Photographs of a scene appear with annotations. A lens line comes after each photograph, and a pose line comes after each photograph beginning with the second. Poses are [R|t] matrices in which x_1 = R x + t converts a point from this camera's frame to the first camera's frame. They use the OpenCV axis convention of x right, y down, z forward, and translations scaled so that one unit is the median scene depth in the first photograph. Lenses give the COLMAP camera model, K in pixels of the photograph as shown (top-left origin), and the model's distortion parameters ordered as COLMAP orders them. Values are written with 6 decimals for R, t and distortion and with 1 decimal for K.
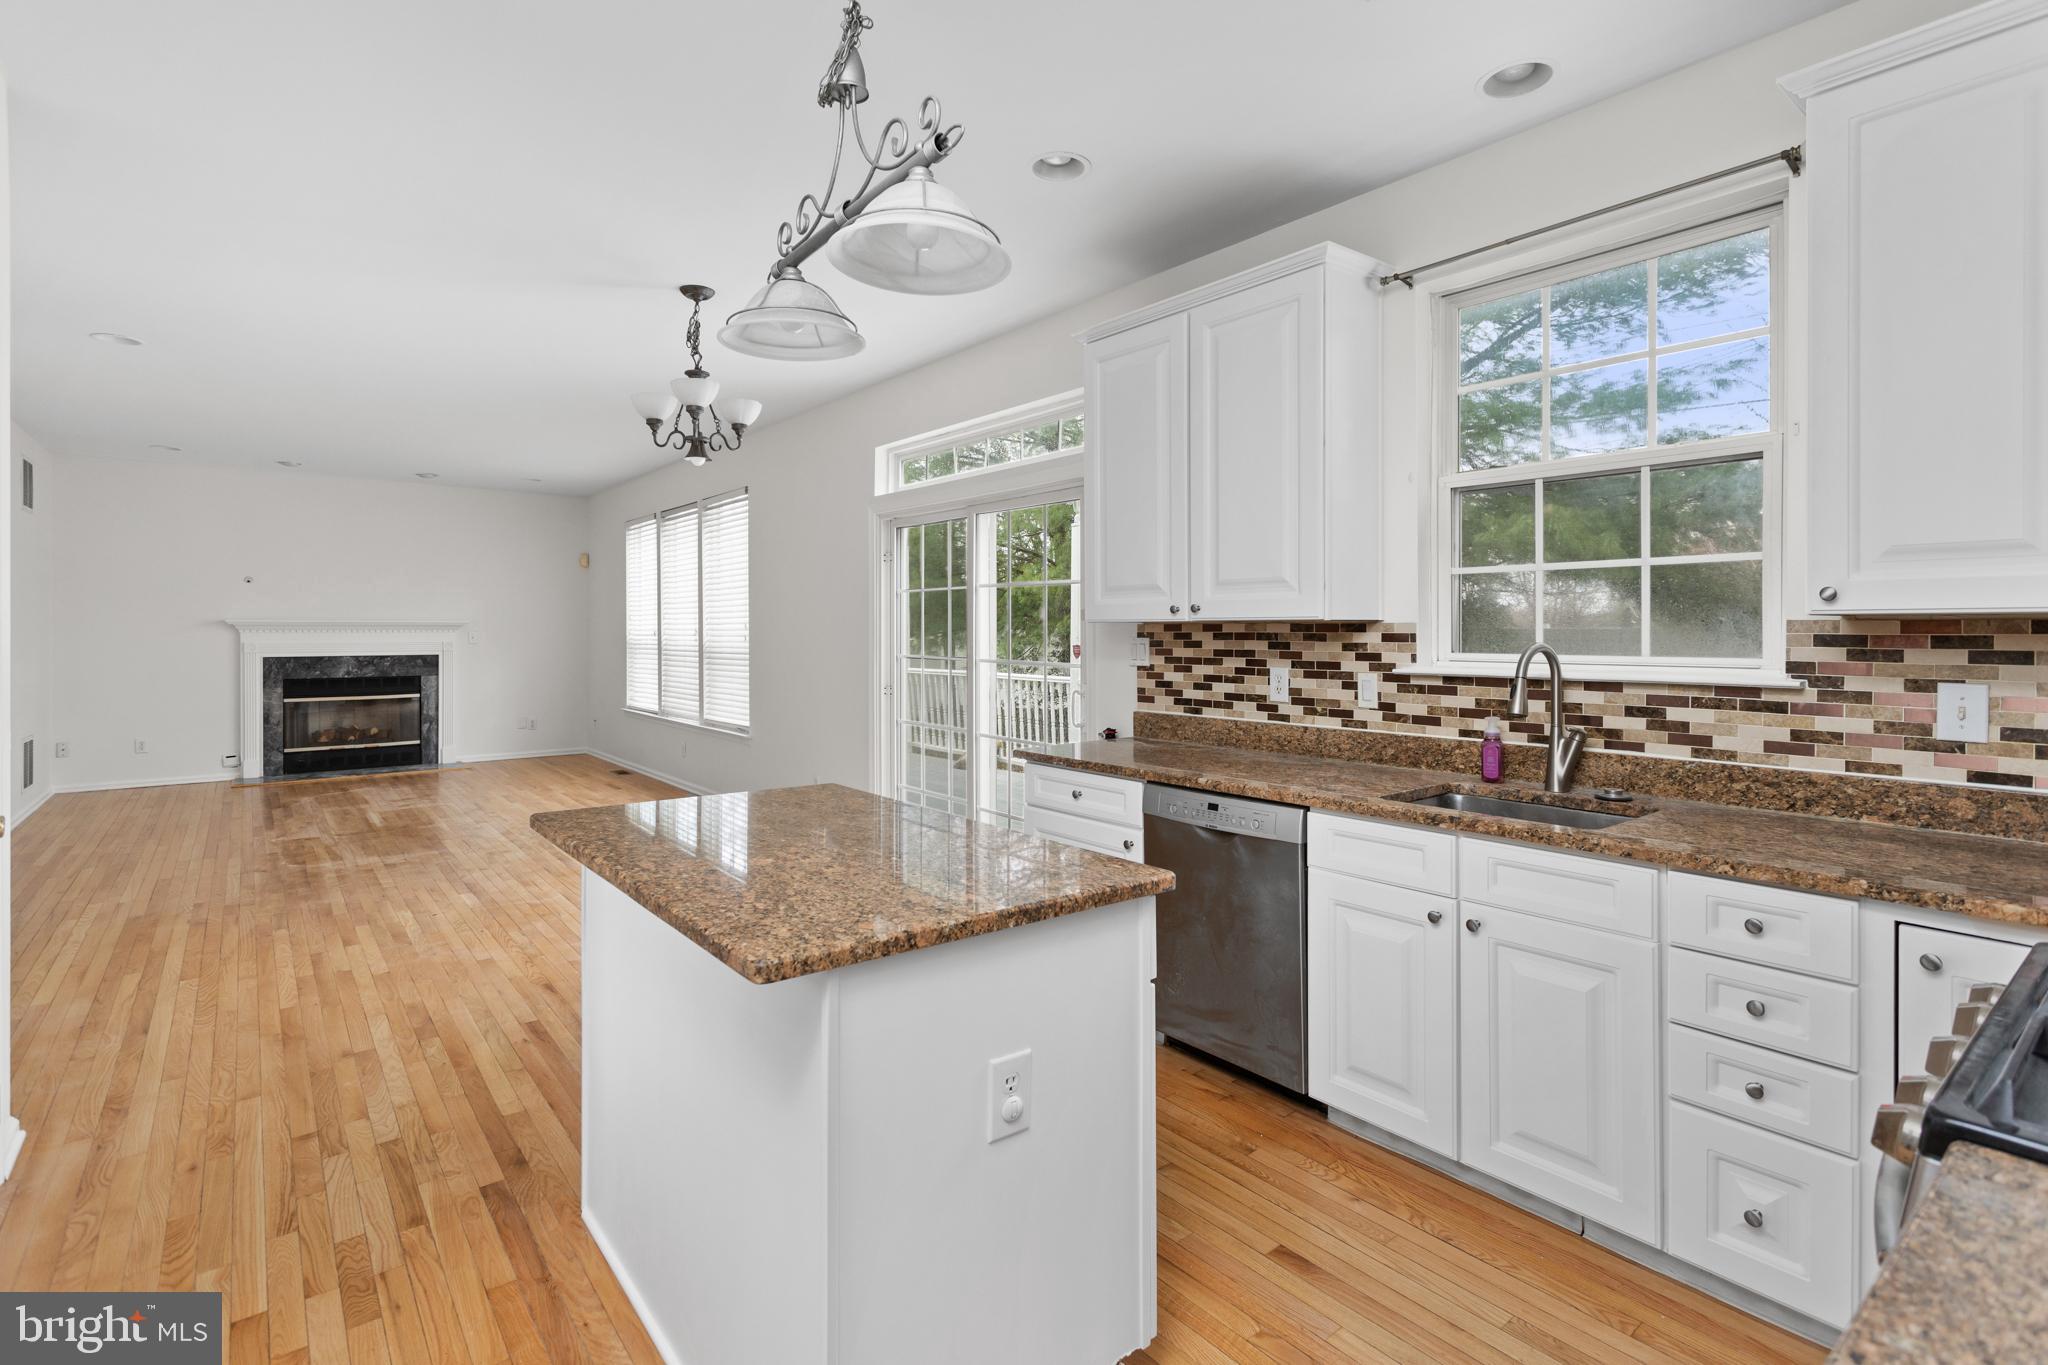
lens RADIAL K [[977.8, 0, 1041.6], [0, 977.8, 624.6], [0, 0, 1]] dist [0.002341, 0.000847]
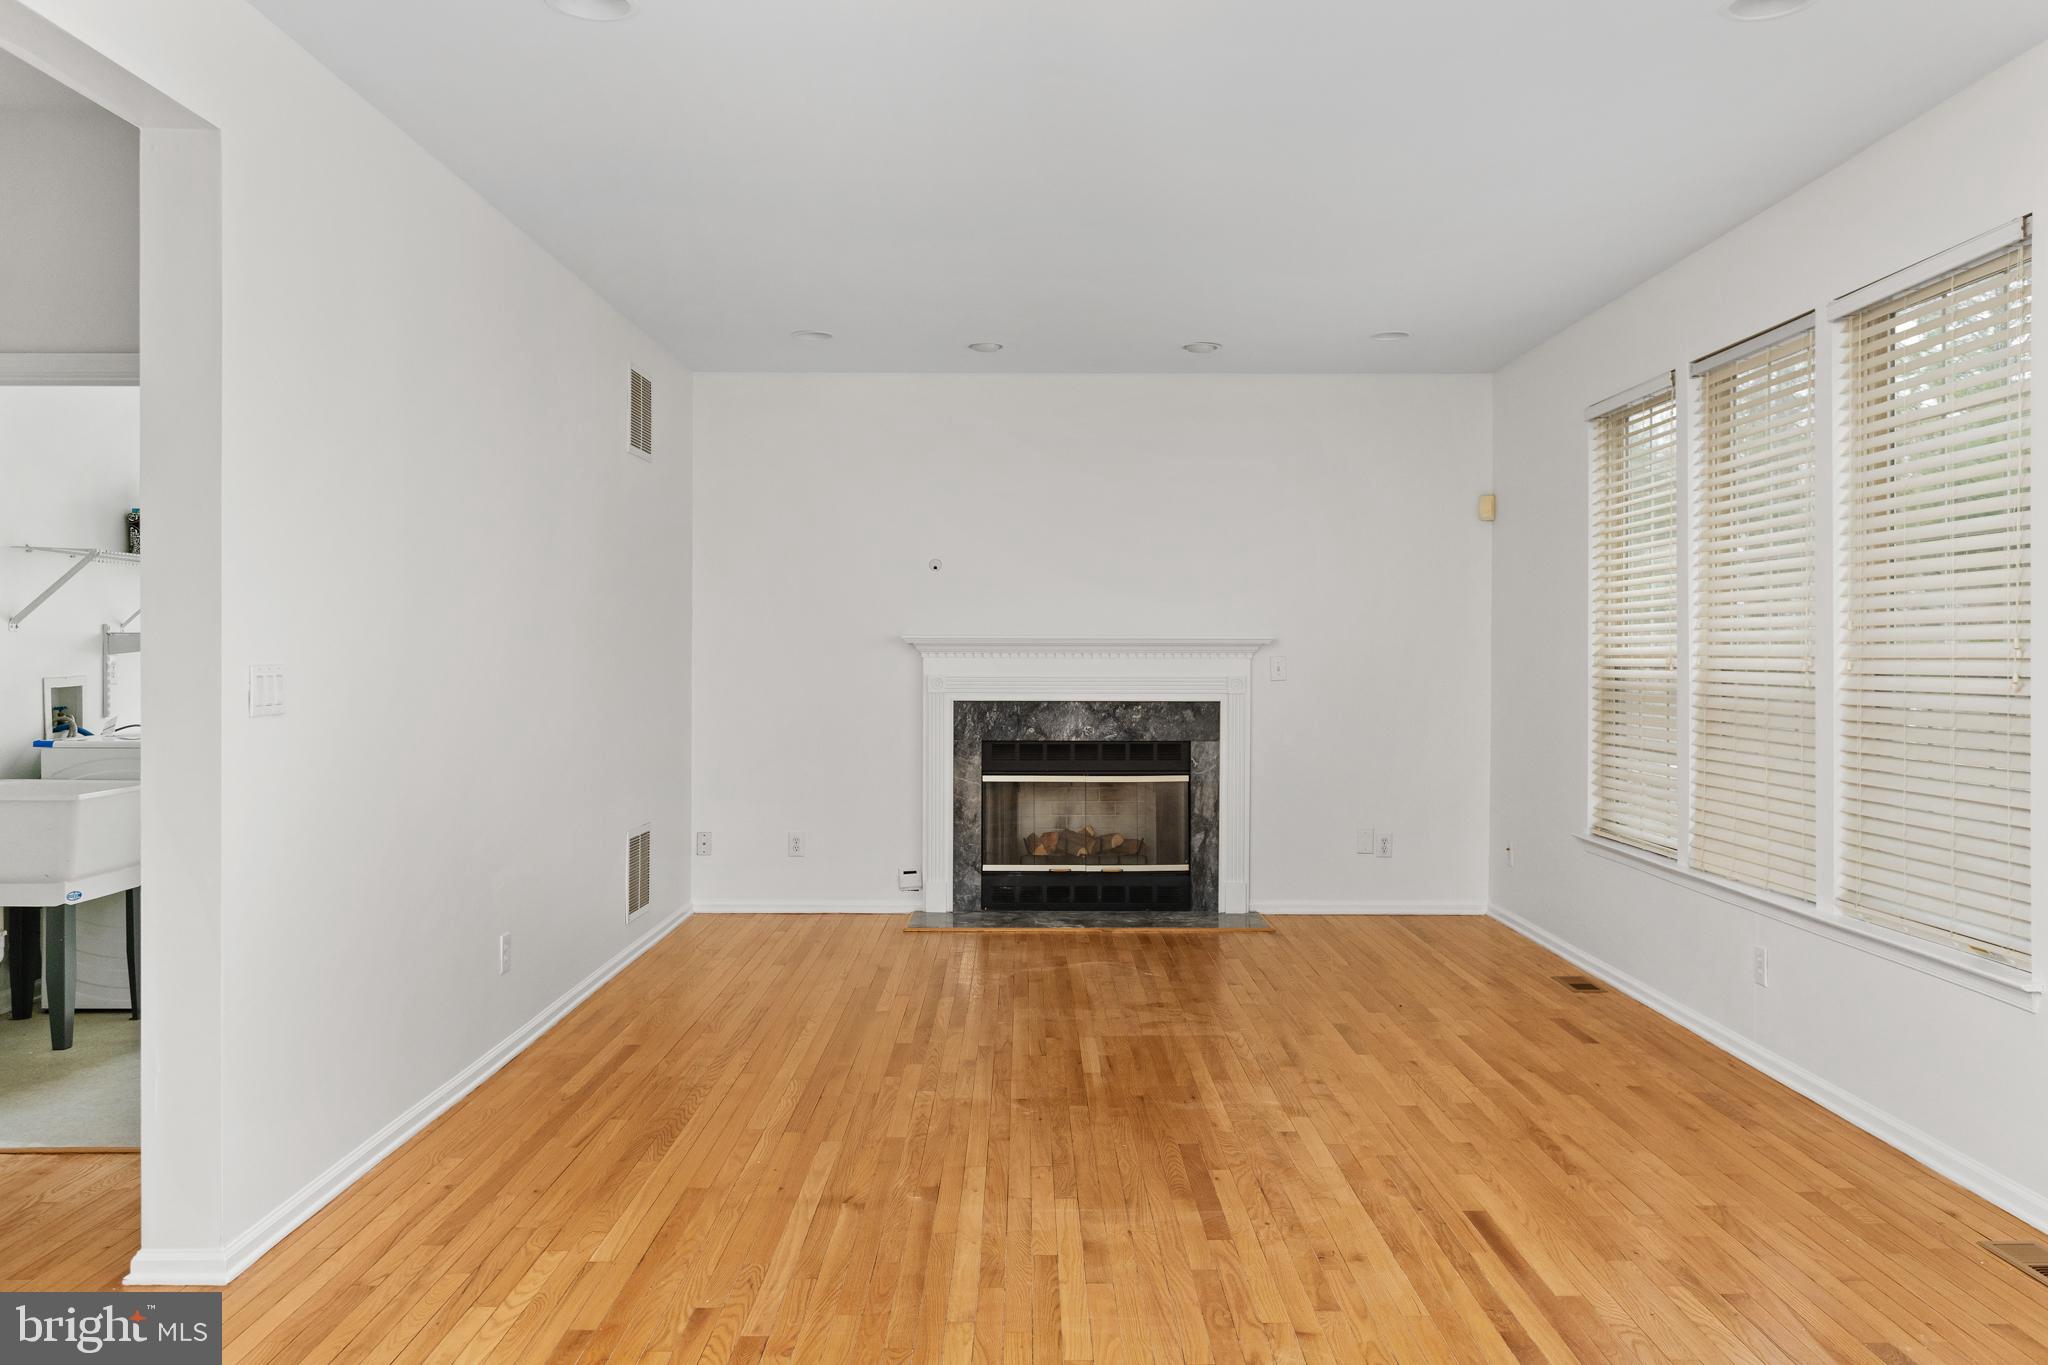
lens RADIAL K [[1576.1, 0, 1023.9], [0, 1576.1, 670.8], [0, 0, 1]] dist [0.000757, -0.000051]
pose [[0.775201, 0.010118, -0.631633, -0.181130], [-0.000961, 0.999889, 0.014837, 0.002228], [0.631713, -0.010895, 0.775125, 0.308138]]
